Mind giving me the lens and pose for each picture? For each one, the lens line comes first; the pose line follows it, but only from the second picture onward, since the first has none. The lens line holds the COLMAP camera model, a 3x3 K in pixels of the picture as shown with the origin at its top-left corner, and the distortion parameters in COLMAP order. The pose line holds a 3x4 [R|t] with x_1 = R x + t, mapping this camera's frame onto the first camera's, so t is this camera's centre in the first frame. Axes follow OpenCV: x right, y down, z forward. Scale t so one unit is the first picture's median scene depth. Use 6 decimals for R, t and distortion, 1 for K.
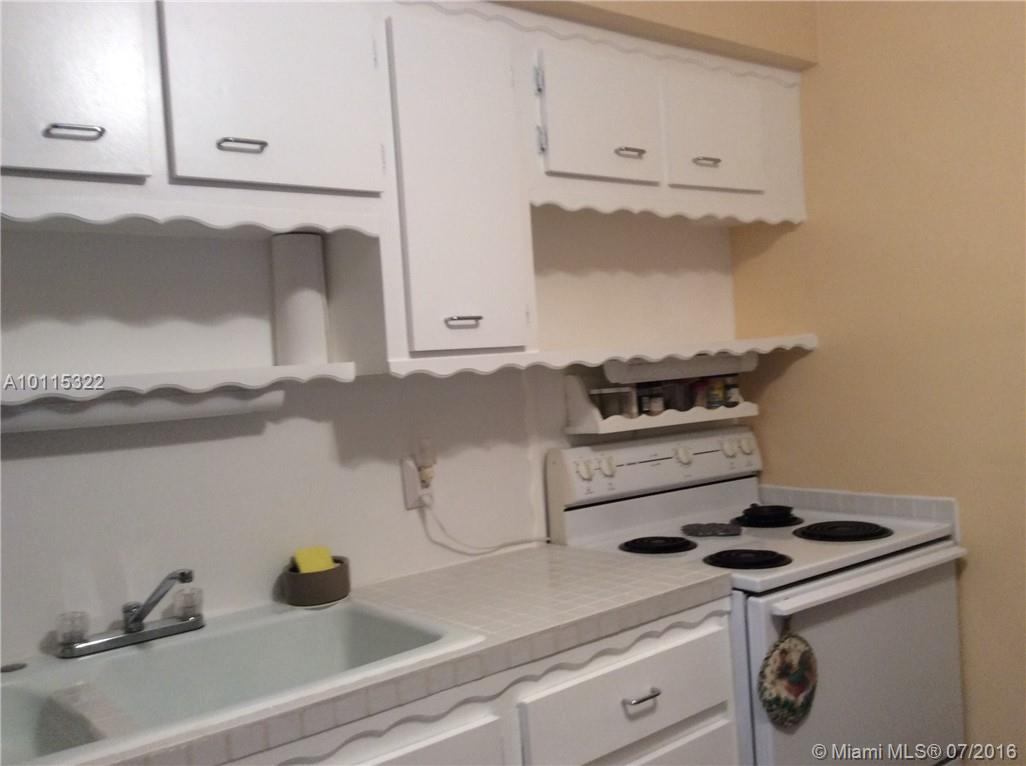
lens RADIAL K [[924.1, 0, 513.0], [0, 924.1, 383.0], [0, 0, 1]] dist [0.158350, -0.348905]
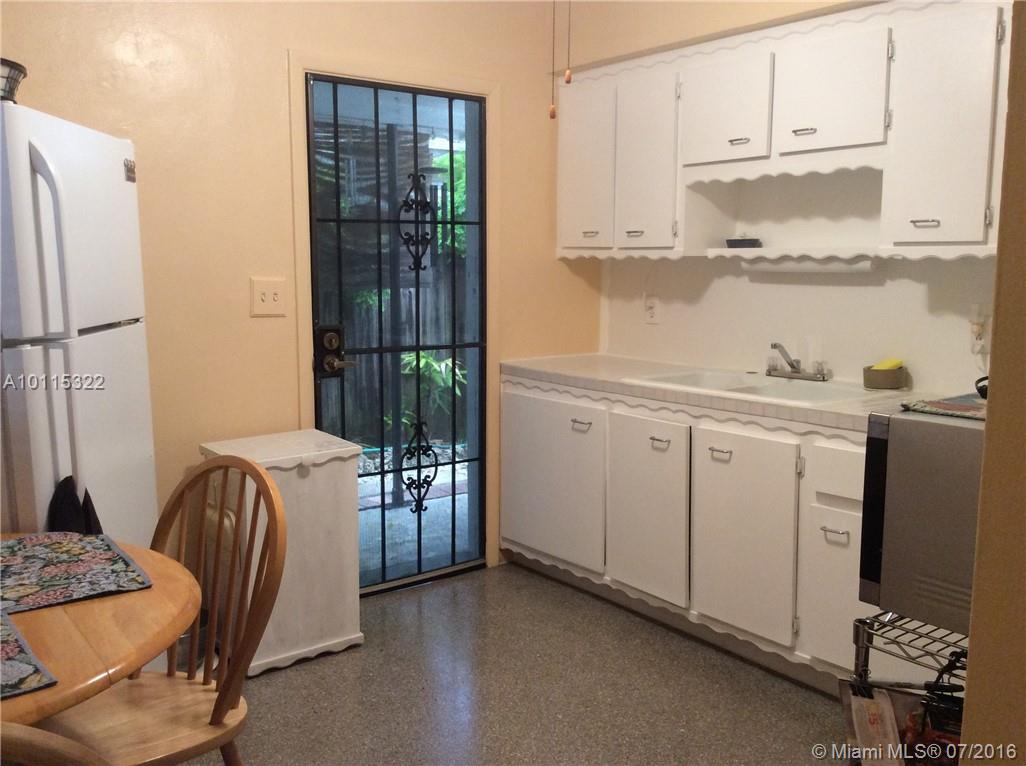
lens RADIAL K [[924.1, 0, 513.0], [0, 924.1, 383.0], [0, 0, 1]] dist [0.158350, -0.348905]
pose [[0.007929, 0.201543, -0.979448, 1.594652], [-0.016799, 0.979367, 0.201390, -0.117394], [0.999827, 0.014857, 0.011152, 0.358772]]
